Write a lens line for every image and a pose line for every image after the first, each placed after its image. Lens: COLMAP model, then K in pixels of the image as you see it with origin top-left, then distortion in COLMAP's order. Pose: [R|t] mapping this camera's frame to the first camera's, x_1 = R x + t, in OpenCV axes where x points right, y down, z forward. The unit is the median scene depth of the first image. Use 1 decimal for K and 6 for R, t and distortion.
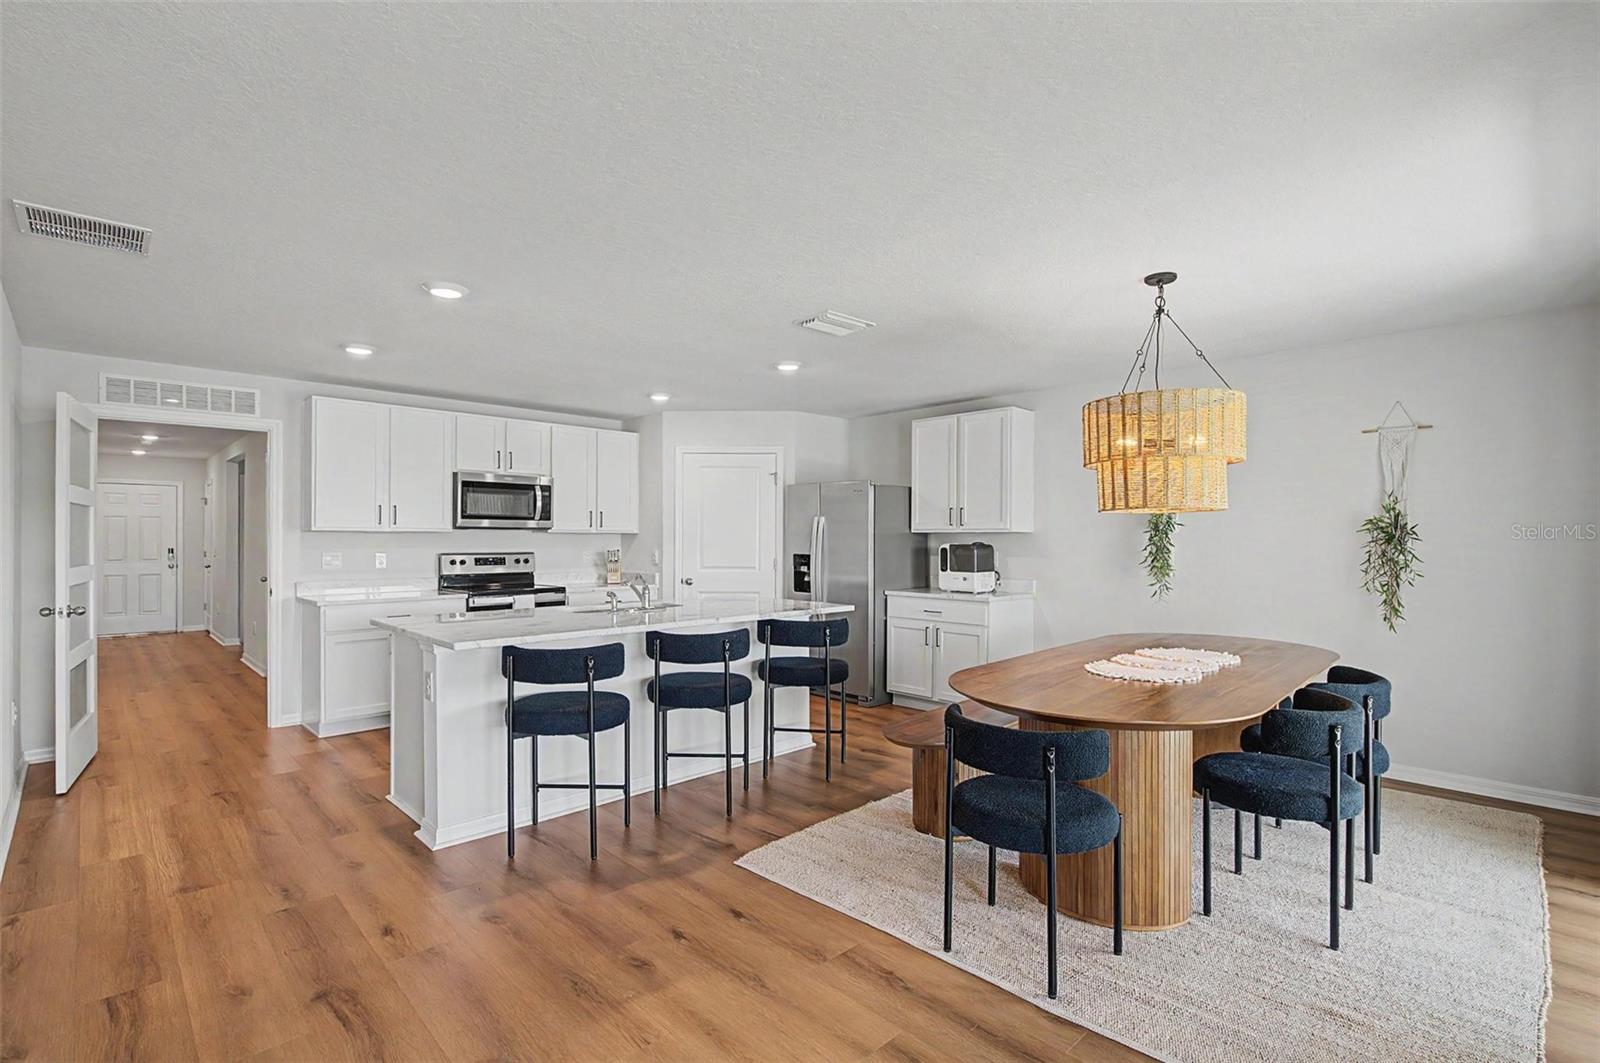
lens RADIAL K [[742.7, 0, 797.0], [0, 742.7, 539.6], [0, 0, 1]] dist [0.001801, -0.000123]
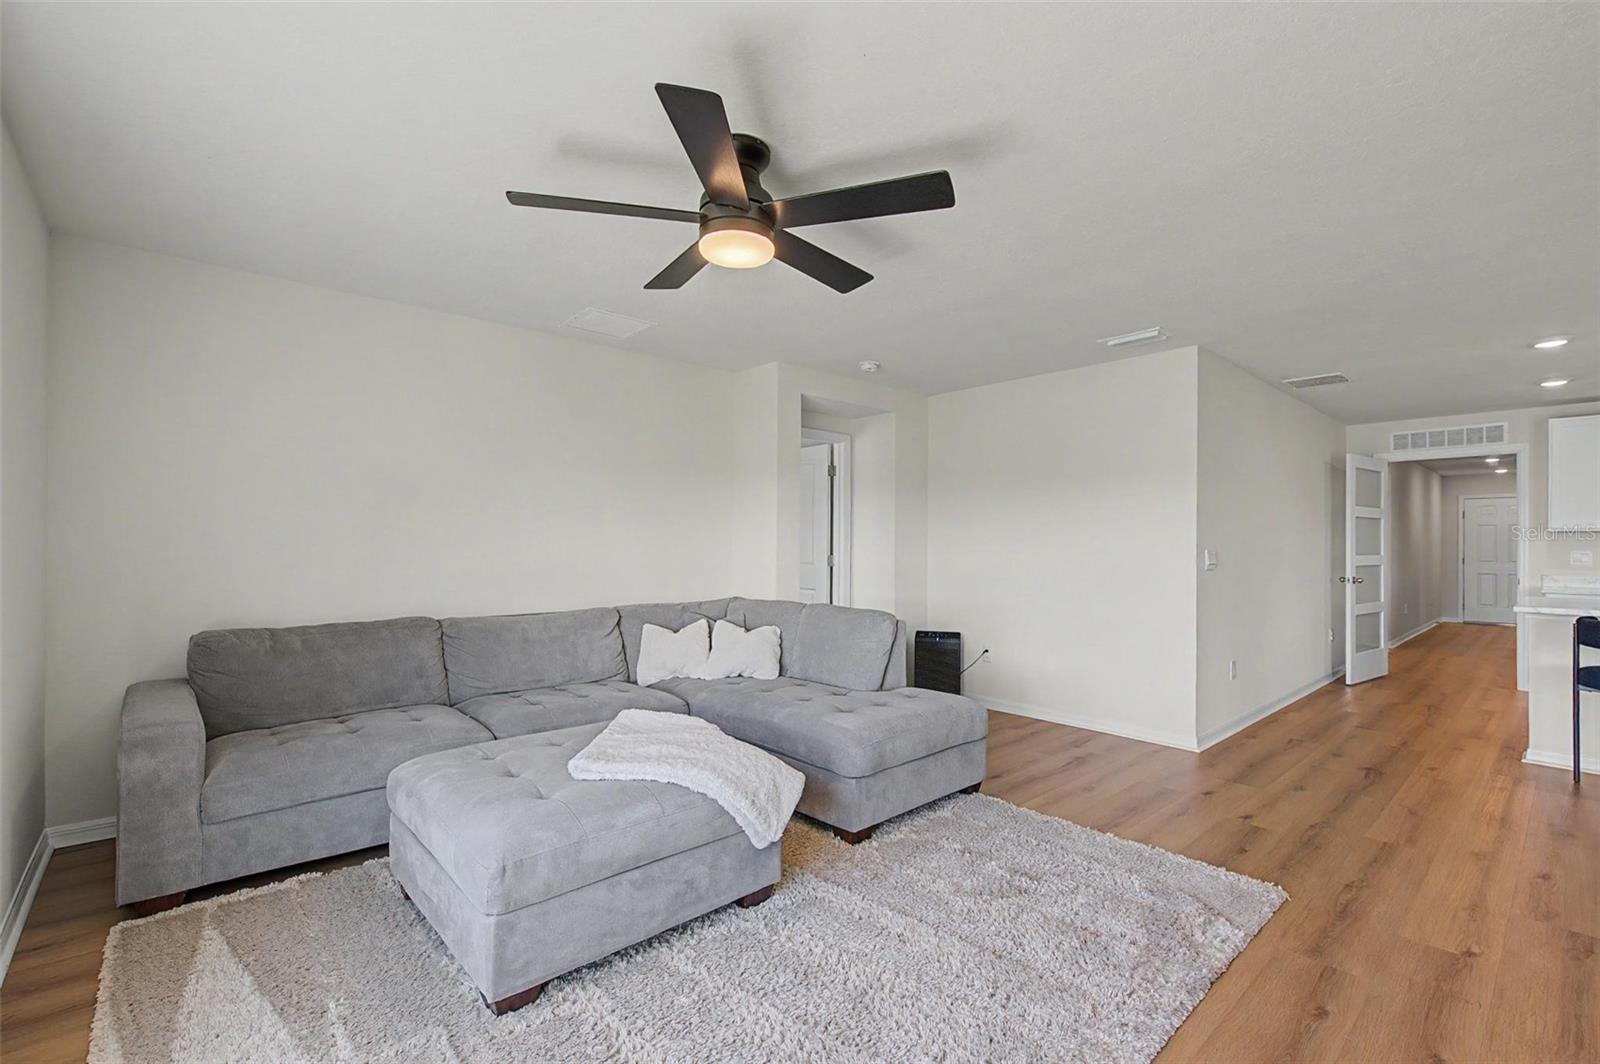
lens RADIAL K [[701.6, 0, 801.5], [0, 701.6, 535.3], [0, 0, 1]] dist [-0.001038, -0.000635]
pose [[-0.035036, -0.009686, -0.999339, 0.467547], [-0.007583, 0.999927, -0.009426, 0.011994], [0.999357, 0.007248, -0.035107, -0.150400]]
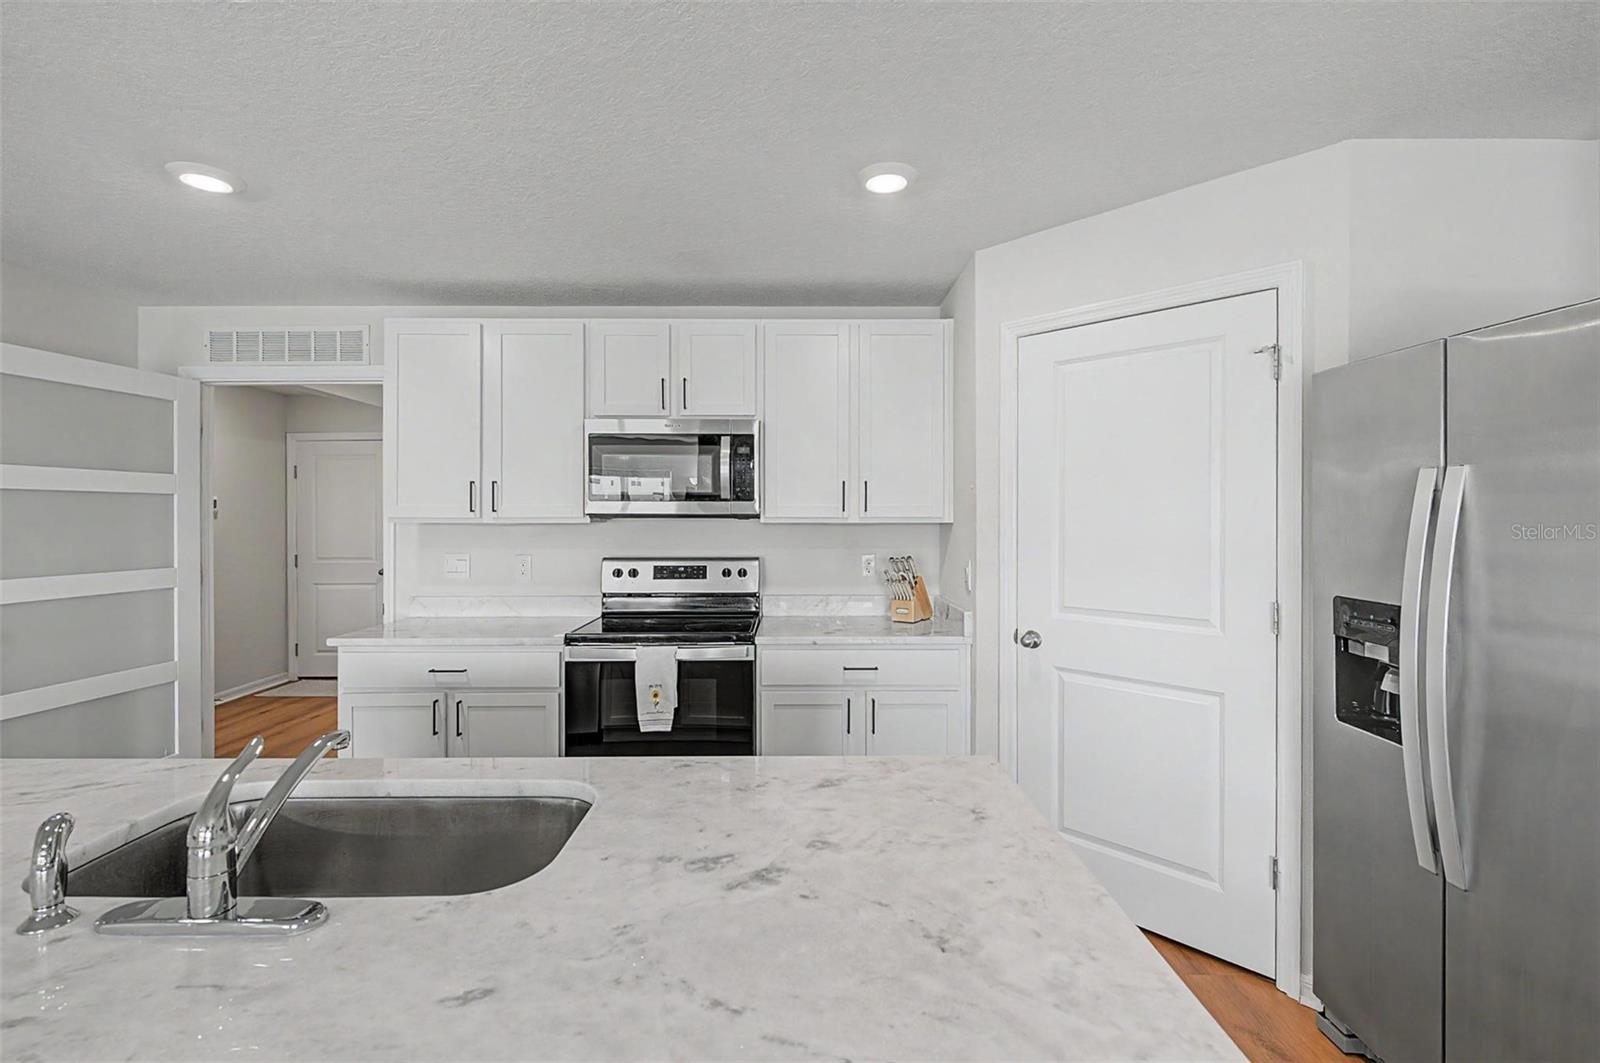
lens RADIAL K [[707.6, 0, 795.4], [0, 707.6, 519.7], [0, 0, 1]] dist [0.000907, -0.000102]
pose [[0.721764, 0.000865, -0.692138, 0.041203], [0.001543, 0.999995, 0.002859, -0.014630], [0.692137, -0.003132, 0.721759, 0.715315]]
